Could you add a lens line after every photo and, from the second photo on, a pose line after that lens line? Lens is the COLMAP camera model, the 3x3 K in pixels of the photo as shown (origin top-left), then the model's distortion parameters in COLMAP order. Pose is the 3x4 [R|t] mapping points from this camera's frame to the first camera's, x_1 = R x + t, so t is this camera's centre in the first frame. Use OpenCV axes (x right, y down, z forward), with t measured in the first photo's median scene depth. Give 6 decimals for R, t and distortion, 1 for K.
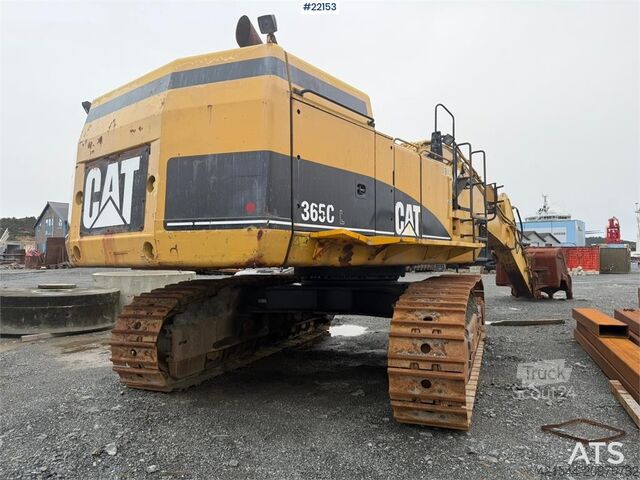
lens RADIAL K [[443.9, 0, 322.6], [0, 443.9, 236.6], [0, 0, 1]] dist [0.125243, -0.203364]
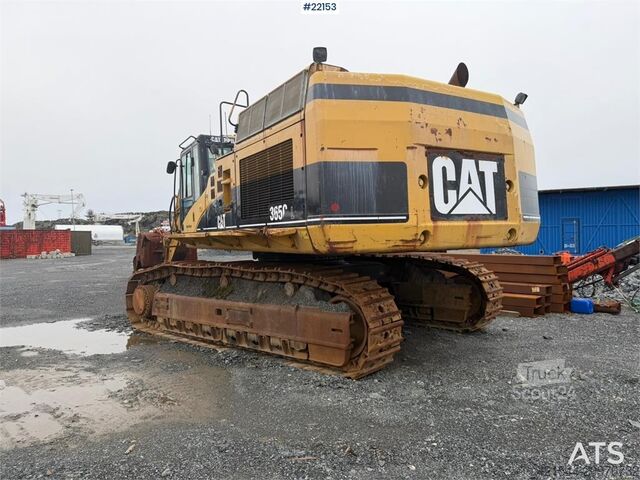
lens RADIAL K [[443.9, 0, 322.6], [0, 443.9, 236.6], [0, 0, 1]] dist [0.125243, -0.203364]
pose [[0.346109, -0.006848, 0.938169, -1.648380], [-0.028535, 0.999434, 0.017822, 0.025158], [-0.937760, -0.032939, 0.345718, 0.930747]]
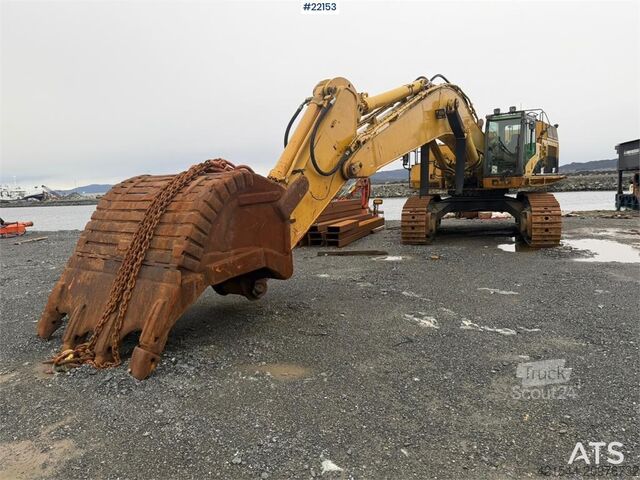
lens RADIAL K [[444.8, 0, 324.3], [0, 444.8, 243.5], [0, 0, 1]] dist [0.087701, -0.130817]
pose [[-0.998395, 0.041371, -0.038677, 1.354106], [0.038138, 0.995995, 0.080872, 0.201644], [0.041868, 0.079267, -0.995974, 4.904955]]
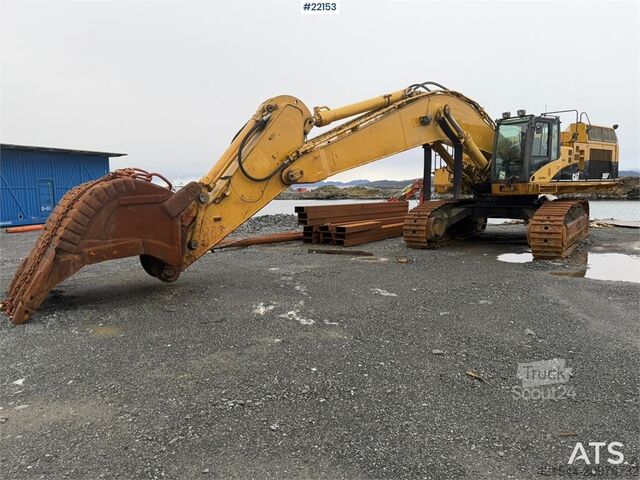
lens RADIAL K [[443.9, 0, 322.6], [0, 443.9, 236.6], [0, 0, 1]] dist [0.125243, -0.203364]
pose [[-0.968192, -0.009791, 0.250017, 0.540055], [0.005724, 0.998106, 0.061254, 0.204957], [-0.250143, 0.060736, -0.966302, 5.028897]]
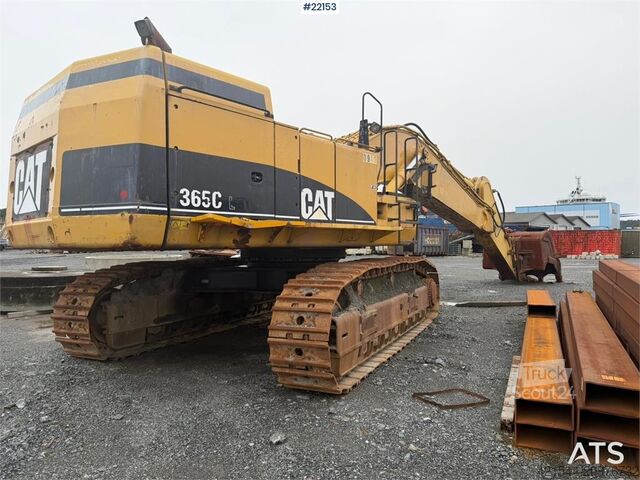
lens RADIAL K [[442.7, 0, 320.0], [0, 442.7, 240.0], [0, 0, 1]] dist [0.099408, -0.128754]
pose [[0.997846, -0.003145, -0.065524, 0.319915], [0.005835, 0.999145, 0.040918, 0.003989], [0.065339, -0.041212, 0.997012, -0.078034]]
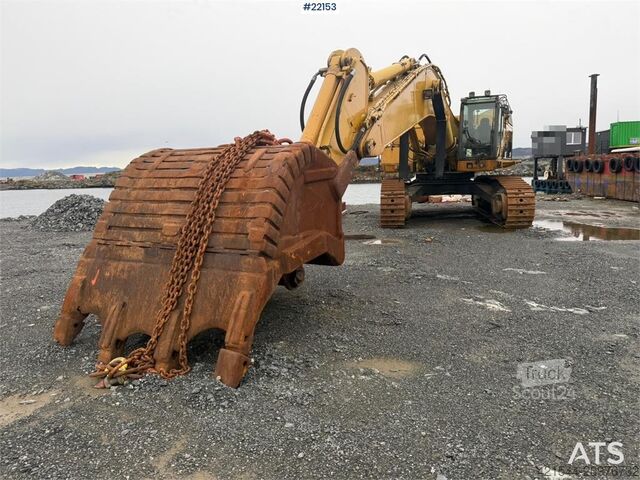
lens RADIAL K [[444.8, 0, 324.3], [0, 444.8, 243.5], [0, 0, 1]] dist [0.087701, -0.130817]
pose [[-0.976771, 0.063827, -0.204560, 1.680192], [0.040143, 0.992213, 0.117908, 0.207664], [0.210492, 0.106957, -0.971727, 4.757458]]
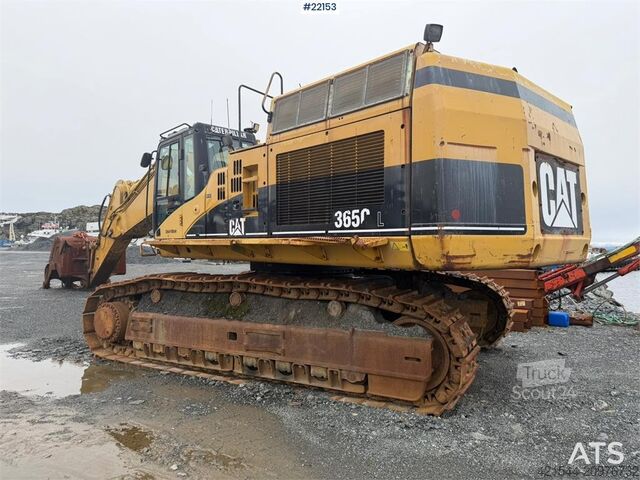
lens RADIAL K [[443.9, 0, 322.6], [0, 443.9, 236.6], [0, 0, 1]] dist [0.125243, -0.203364]
pose [[0.136300, 0.018337, 0.990498, -1.564050], [-0.052715, 0.998546, -0.011232, 0.040305], [-0.989264, -0.050683, 0.137069, 1.377606]]
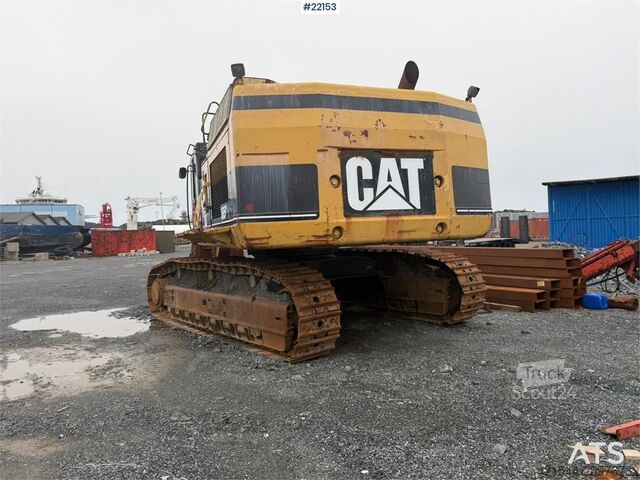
lens RADIAL K [[443.9, 0, 322.6], [0, 443.9, 236.6], [0, 0, 1]] dist [0.125243, -0.203364]
pose [[0.508617, -0.022576, 0.860697, -1.572143], [-0.007233, 0.999509, 0.030492, 0.014380], [-0.860962, -0.021734, 0.508204, 0.526639]]
